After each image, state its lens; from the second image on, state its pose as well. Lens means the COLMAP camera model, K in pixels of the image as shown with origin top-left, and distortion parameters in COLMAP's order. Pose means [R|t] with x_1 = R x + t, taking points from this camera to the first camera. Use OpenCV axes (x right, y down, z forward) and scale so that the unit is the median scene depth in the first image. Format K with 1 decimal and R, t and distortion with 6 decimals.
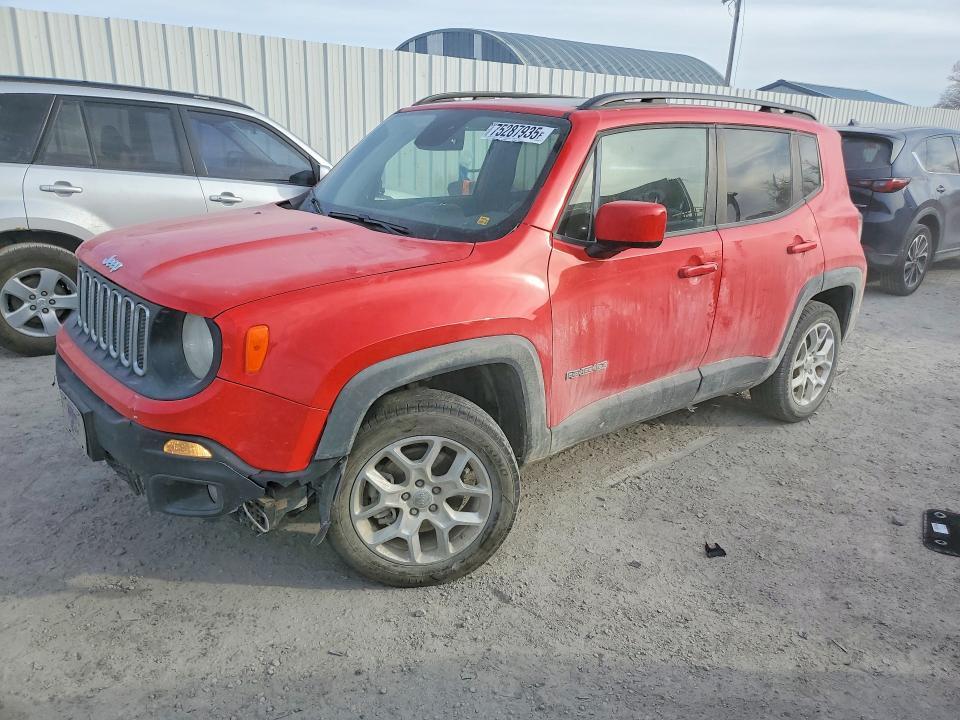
lens RADIAL K [[739.8, 0, 476.2], [0, 739.8, 358.8], [0, 0, 1]] dist [0.020052, 0.004763]
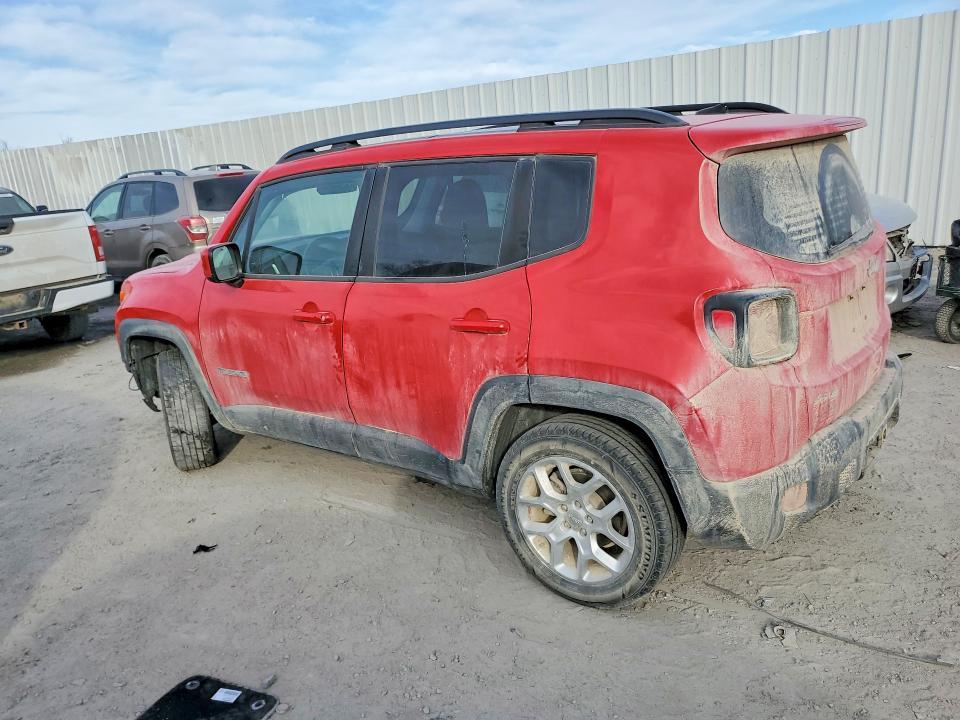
lens RADIAL K [[739.8, 0, 476.2], [0, 739.8, 358.8], [0, 0, 1]] dist [0.020052, 0.004763]
pose [[0.225570, 0.233607, -0.945804, 1.287401], [-0.193145, 0.962278, 0.191612, -0.295319], [0.954889, 0.139455, 0.262181, 0.937330]]
